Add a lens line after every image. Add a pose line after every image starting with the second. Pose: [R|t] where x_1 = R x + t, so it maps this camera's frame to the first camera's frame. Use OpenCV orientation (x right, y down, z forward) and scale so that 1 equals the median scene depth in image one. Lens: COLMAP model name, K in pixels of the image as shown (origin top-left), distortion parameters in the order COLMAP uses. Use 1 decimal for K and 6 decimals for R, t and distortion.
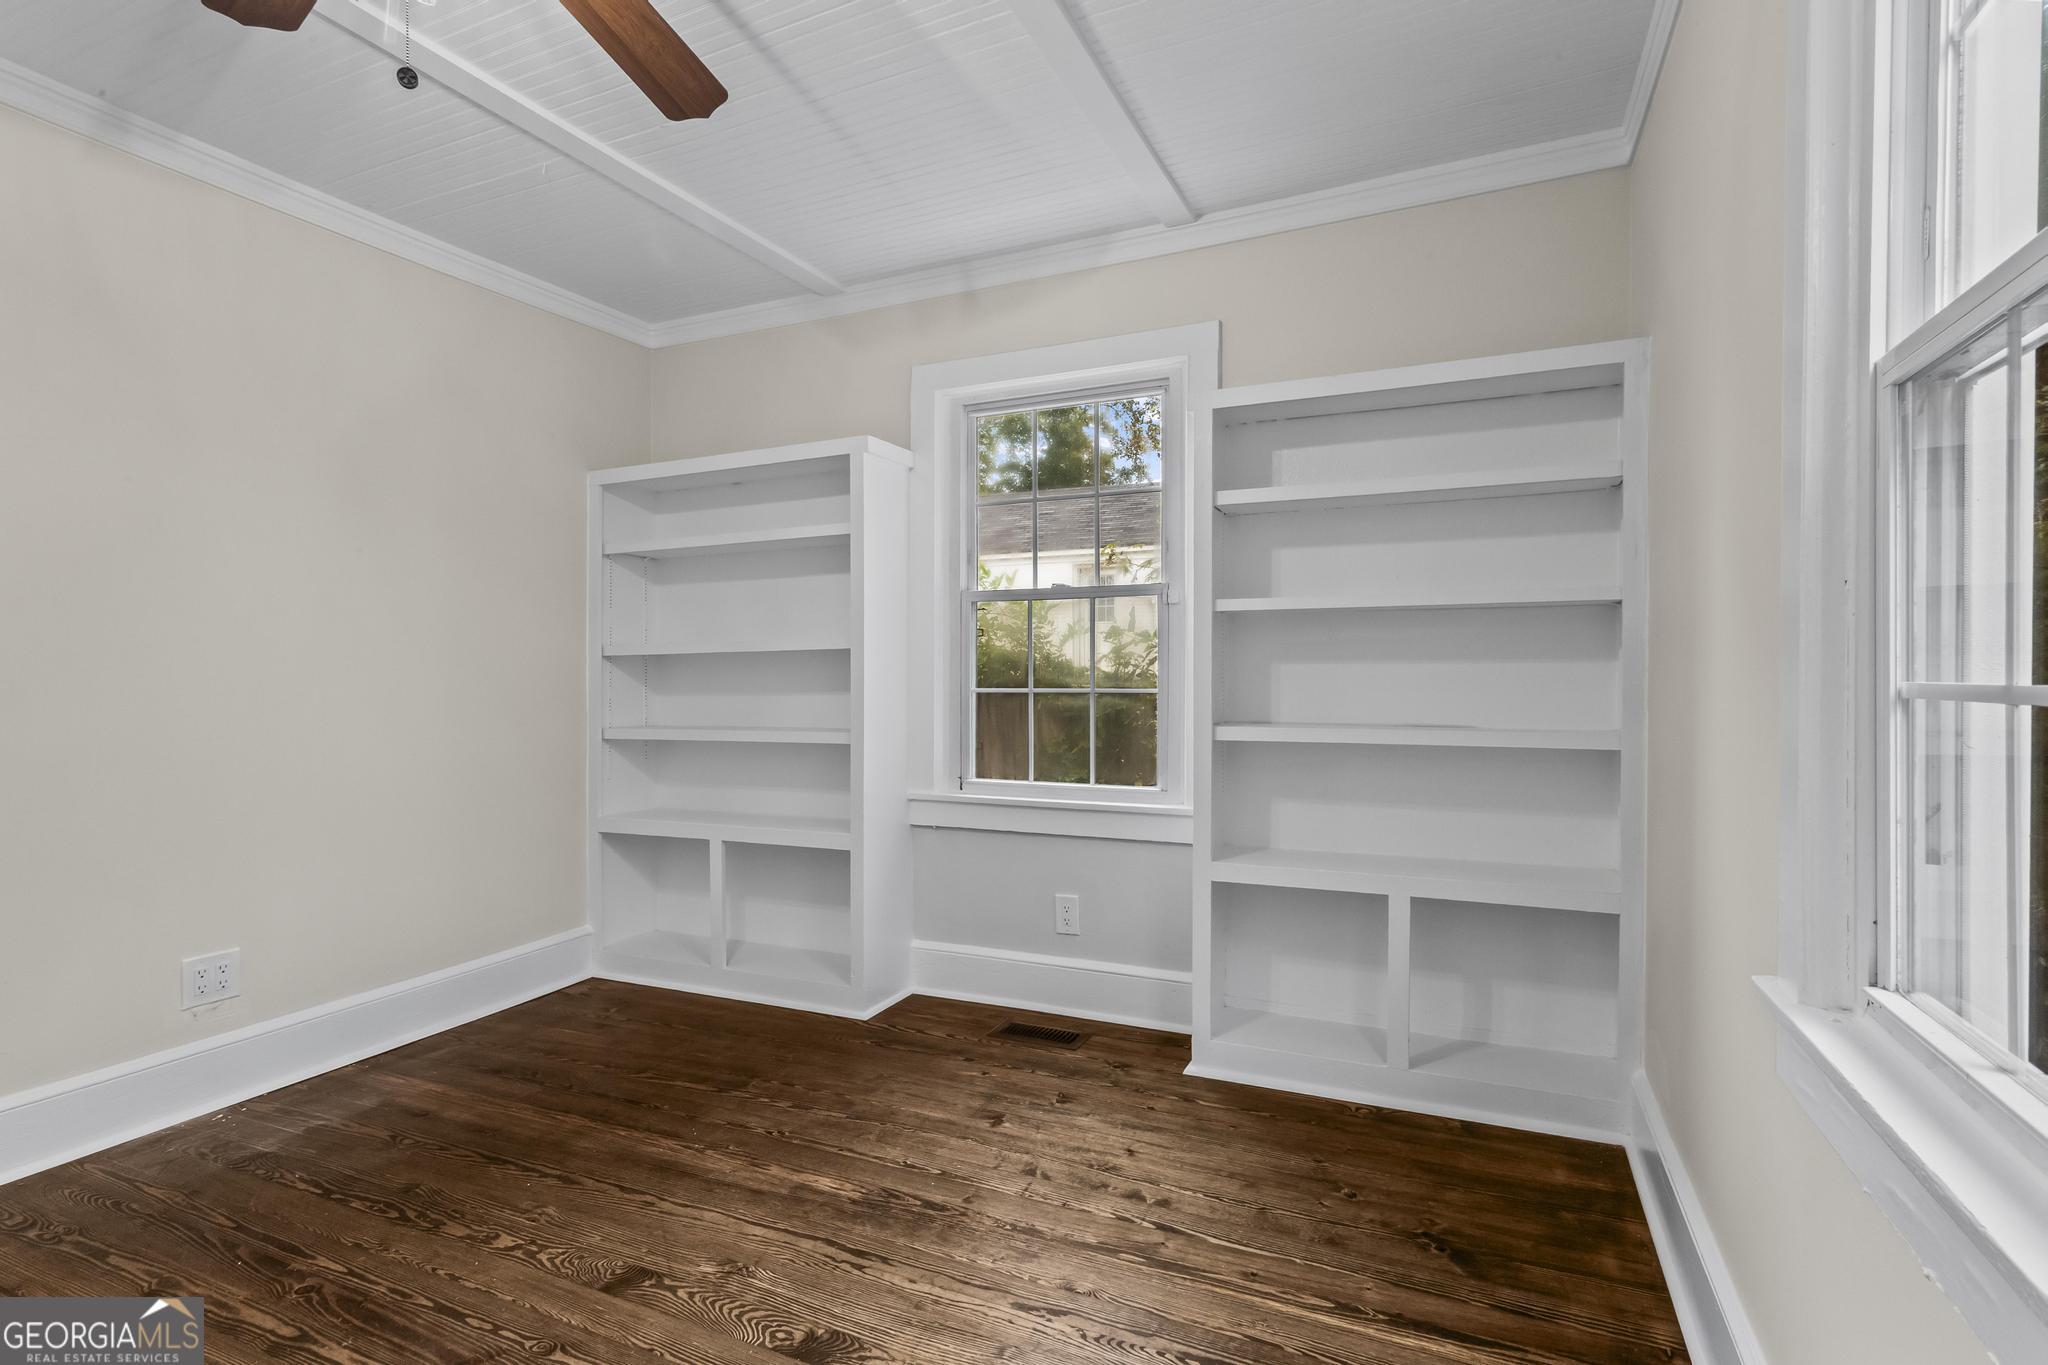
lens RADIAL K [[976.7, 0, 1015.8], [0, 976.7, 684.3], [0, 0, 1]] dist [0.002114, 0.003170]
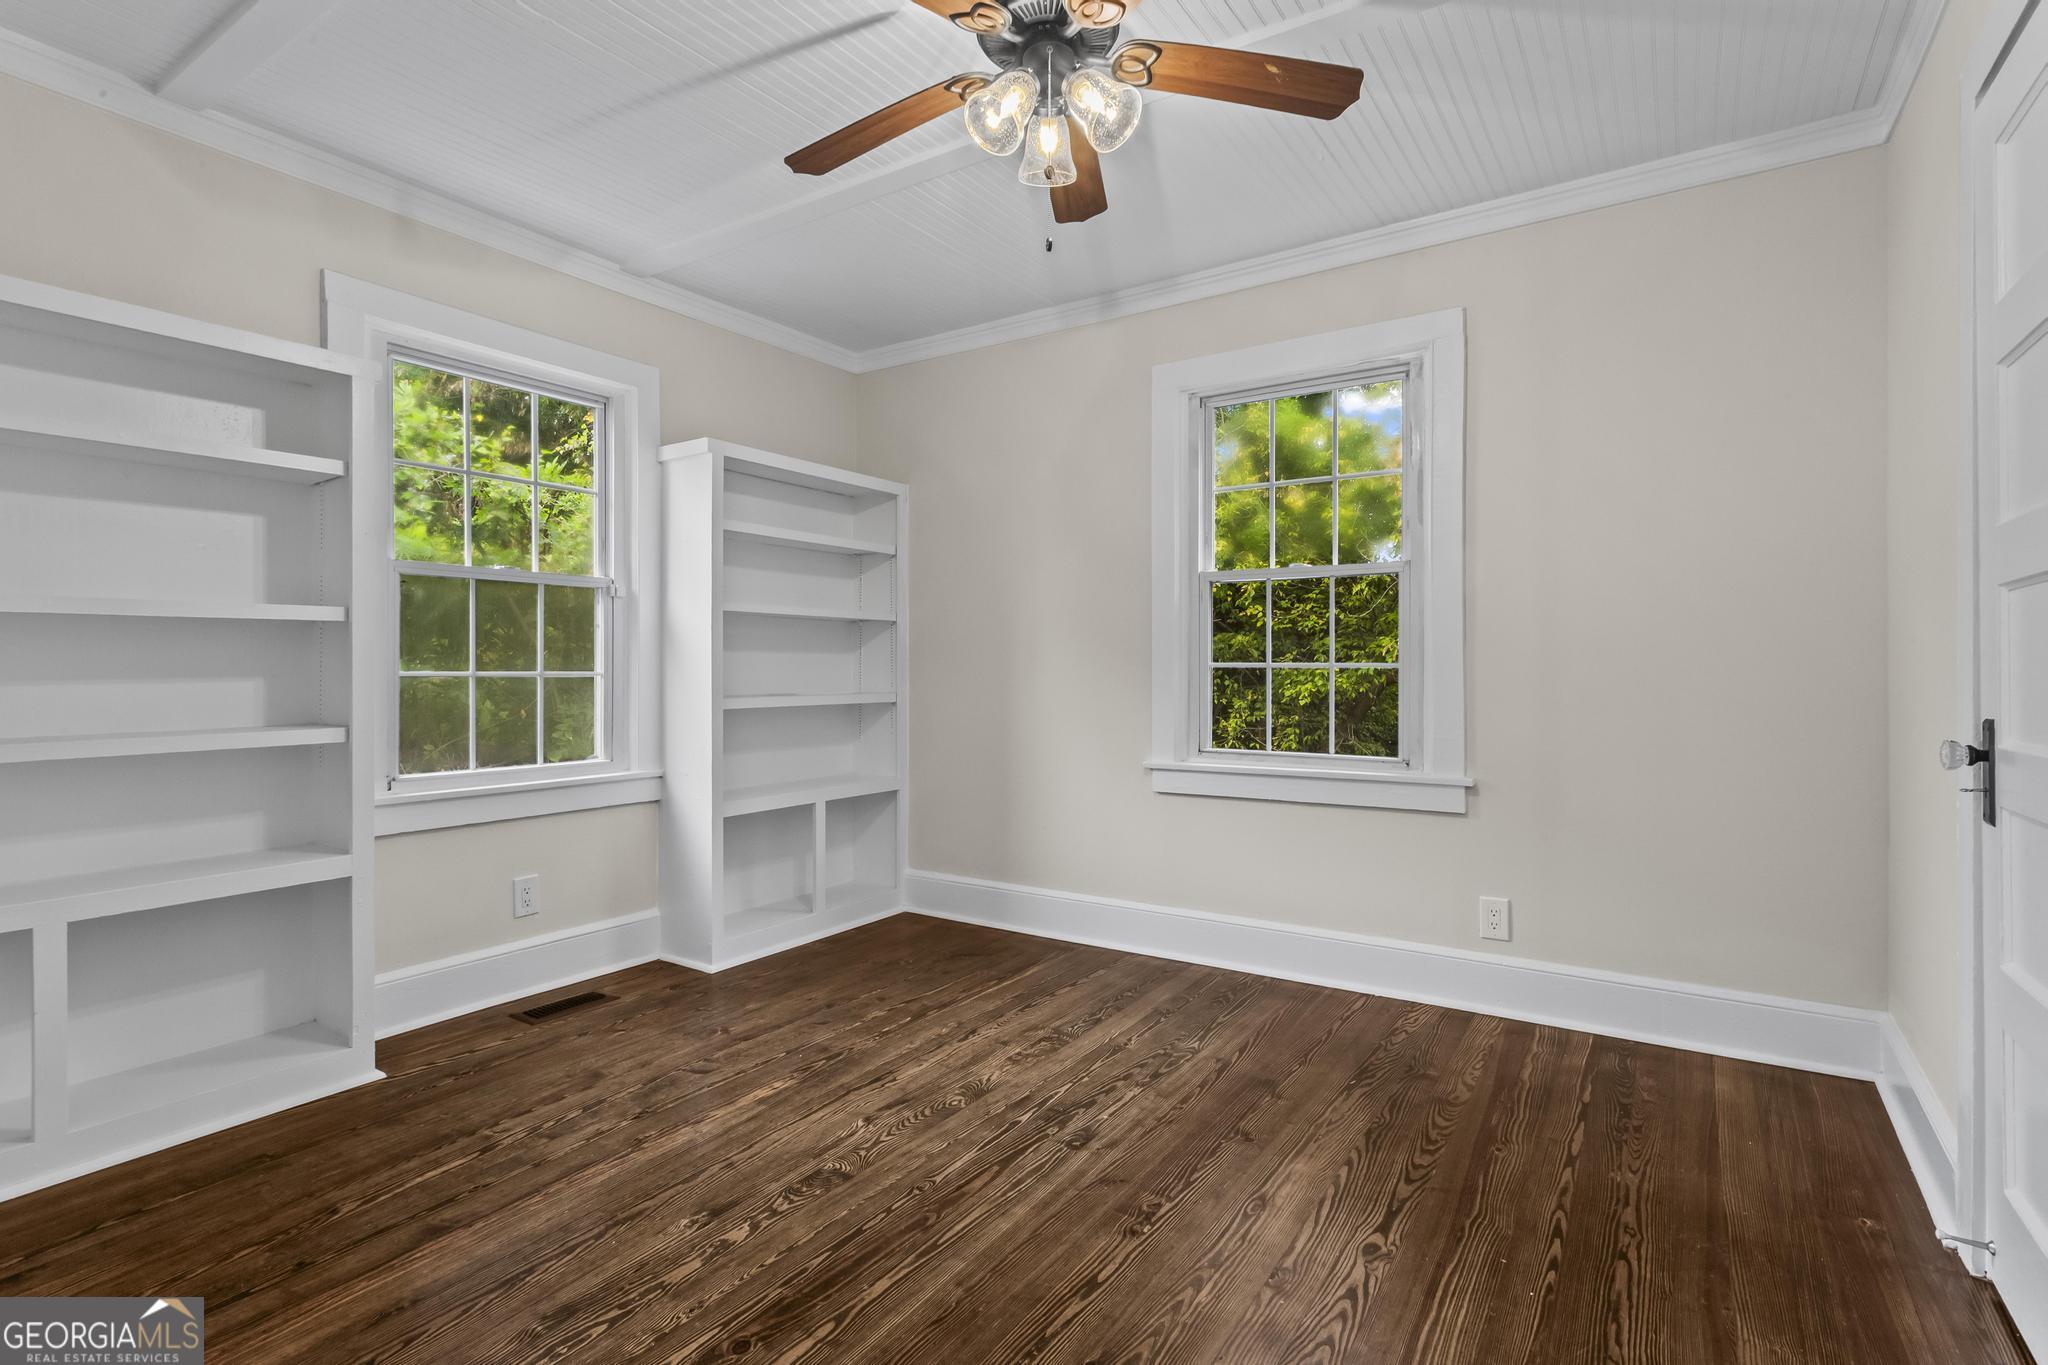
lens RADIAL K [[976.7, 0, 1007.4], [0, 976.7, 672.4], [0, 0, 1]] dist [0.002114, 0.003170]
pose [[0.175209, -0.002774, 0.984527, -1.031343], [0.004951, 0.999986, 0.001937, 0.006826], [-0.984519, 0.004535, 0.175220, 0.404782]]
